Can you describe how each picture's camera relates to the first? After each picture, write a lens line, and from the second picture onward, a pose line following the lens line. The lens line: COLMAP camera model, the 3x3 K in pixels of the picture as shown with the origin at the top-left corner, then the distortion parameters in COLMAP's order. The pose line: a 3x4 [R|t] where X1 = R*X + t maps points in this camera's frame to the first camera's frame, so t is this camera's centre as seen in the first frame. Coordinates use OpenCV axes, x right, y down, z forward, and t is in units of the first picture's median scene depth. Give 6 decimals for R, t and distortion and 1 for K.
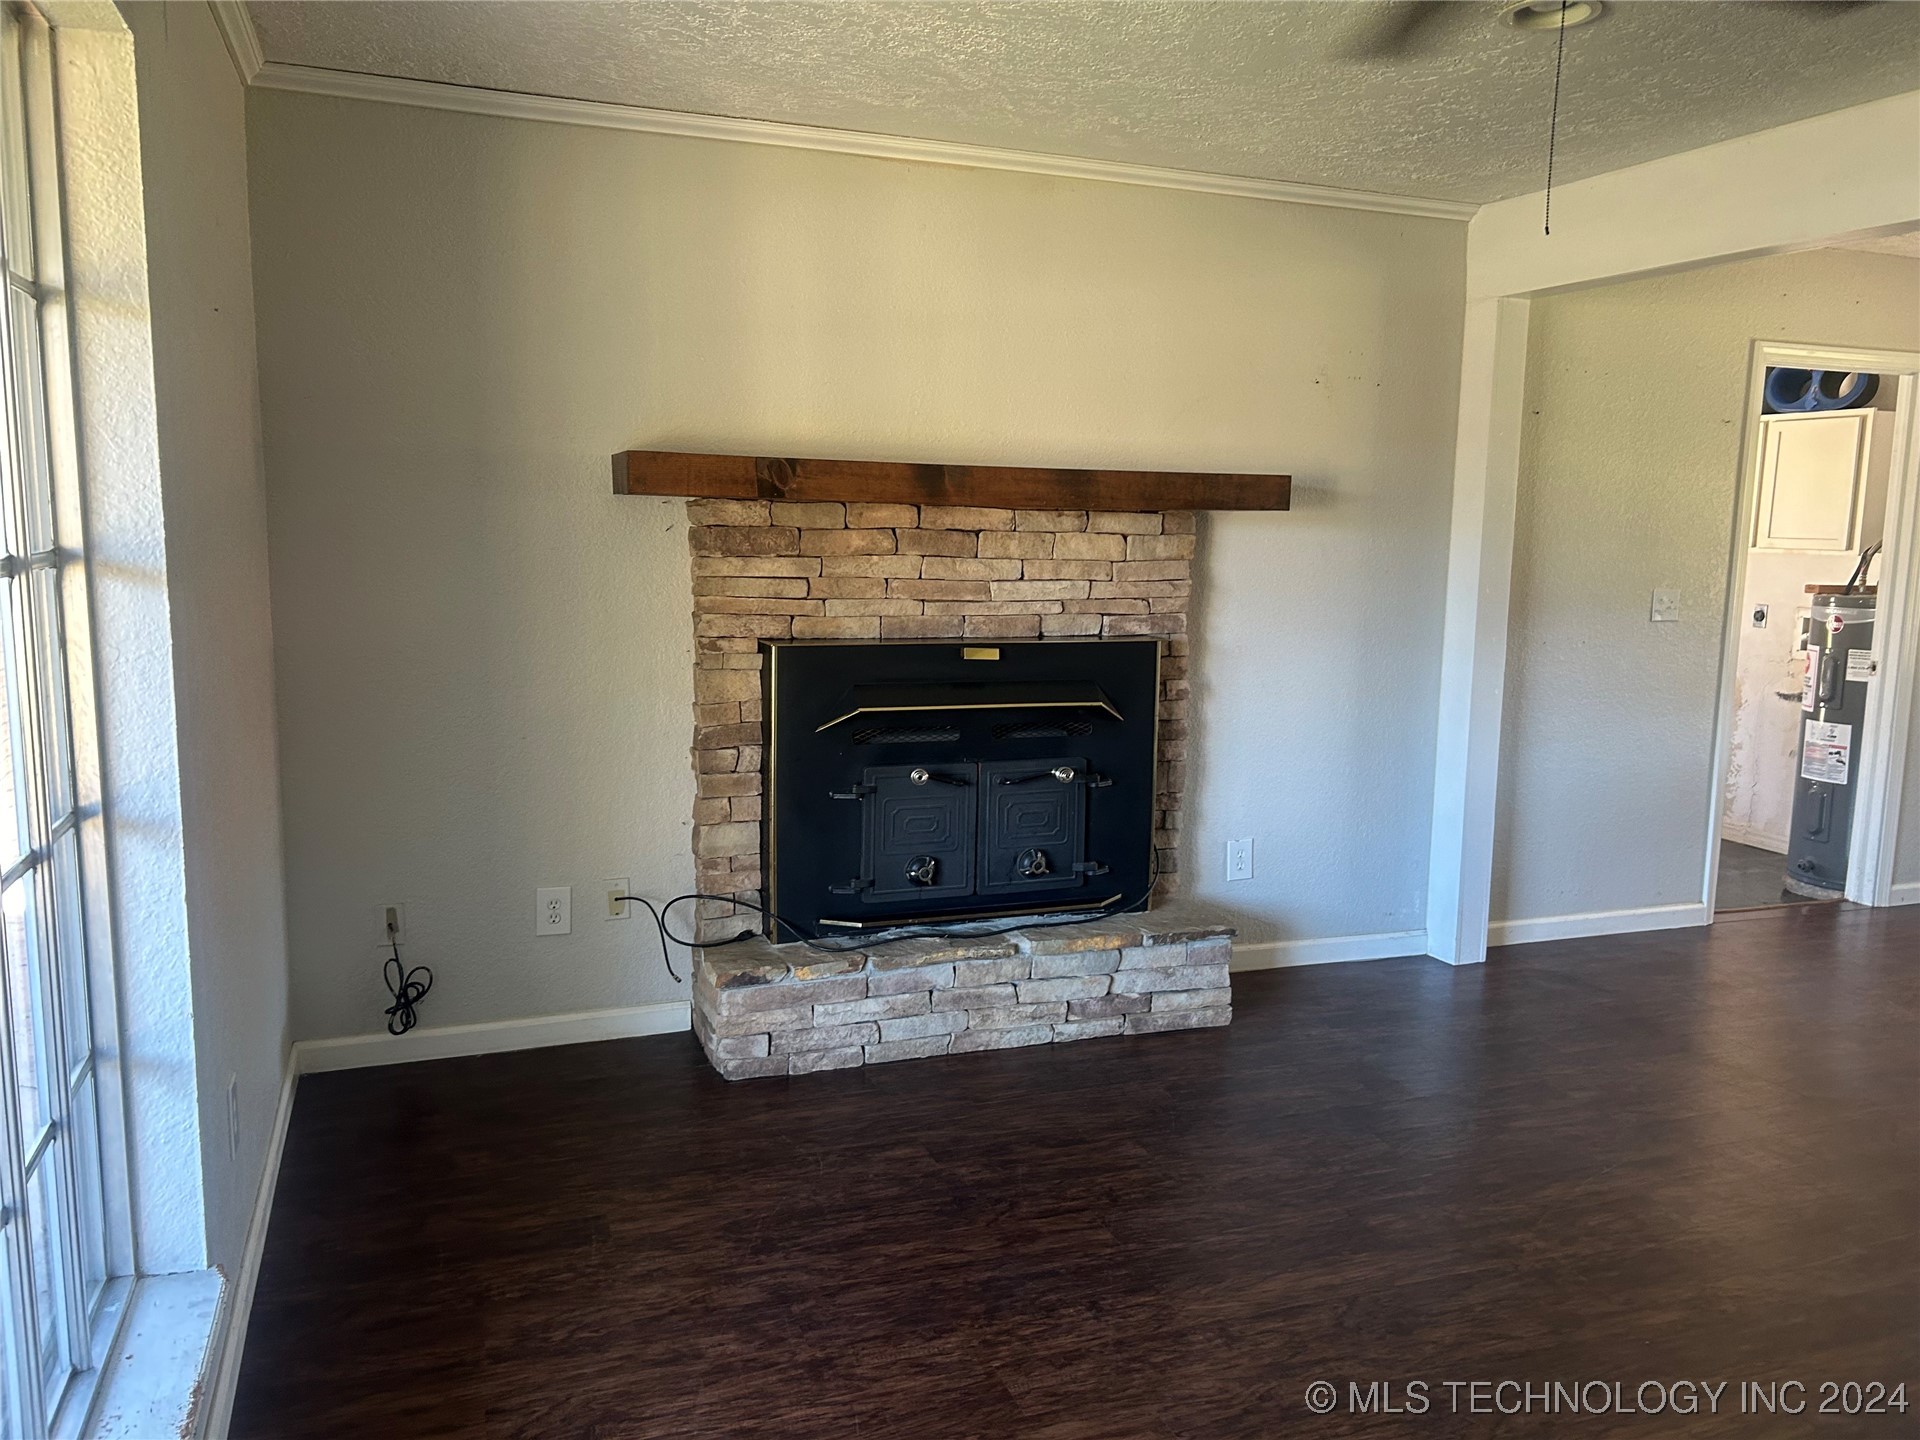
lens RADIAL K [[1420.7, 0, 974.8], [0, 1420.7, 717.2], [0, 0, 1]] dist [0.108290, -0.172390]
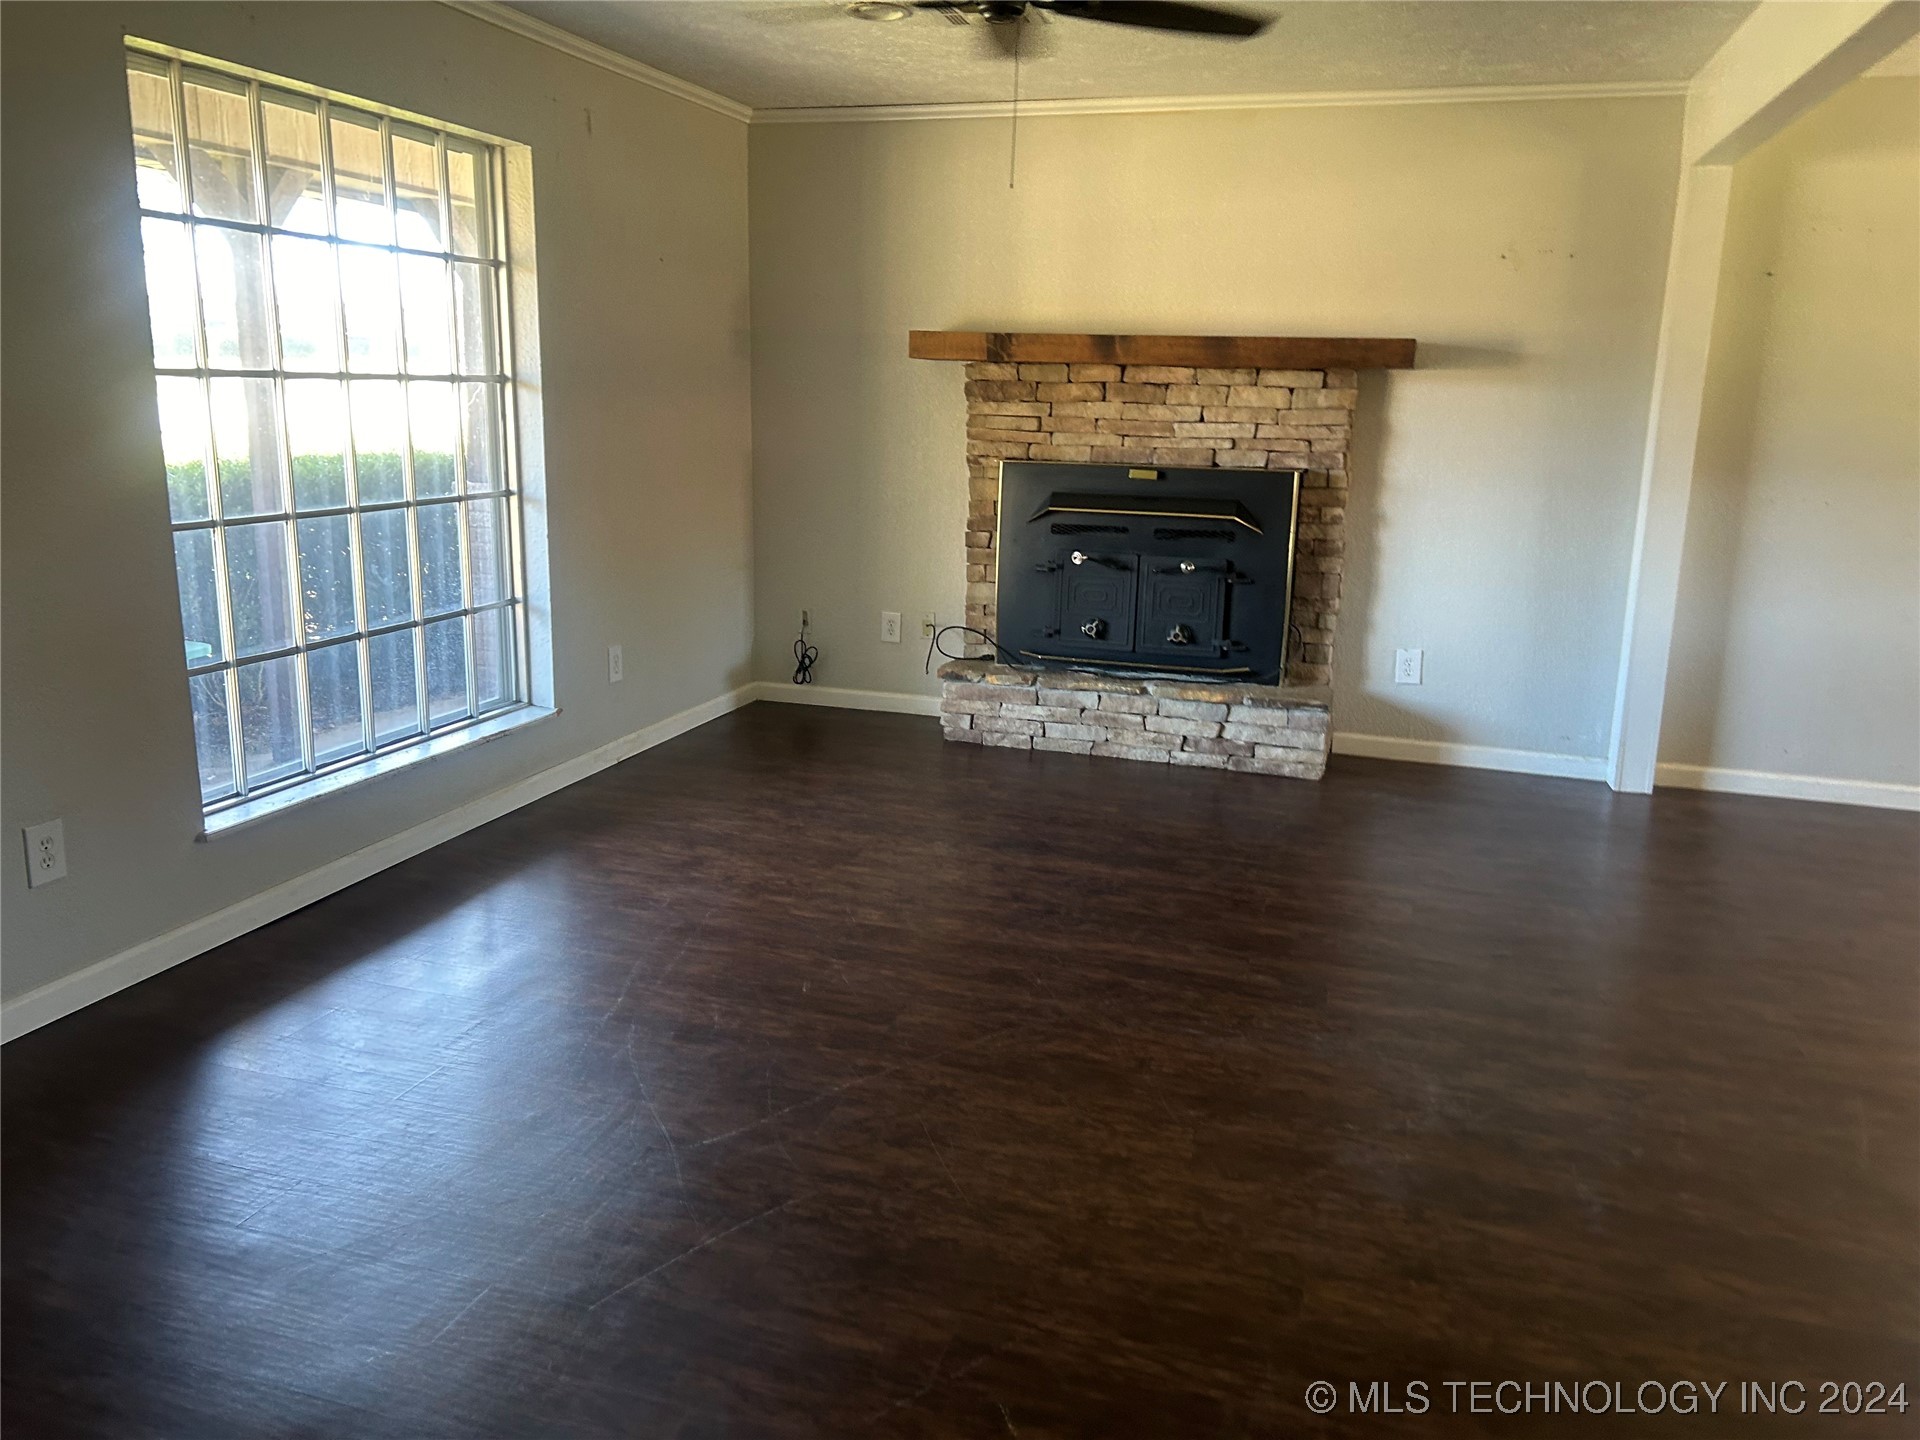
lens RADIAL K [[1414.5, 0, 996.9], [0, 1414.5, 718.9], [0, 0, 1]] dist [0.110610, -0.385970]
pose [[0.791115, 0.135619, -0.596443, 0.736594], [-0.094100, 0.990487, 0.100403, 0.064687], [0.604386, -0.023305, 0.796351, -0.186281]]
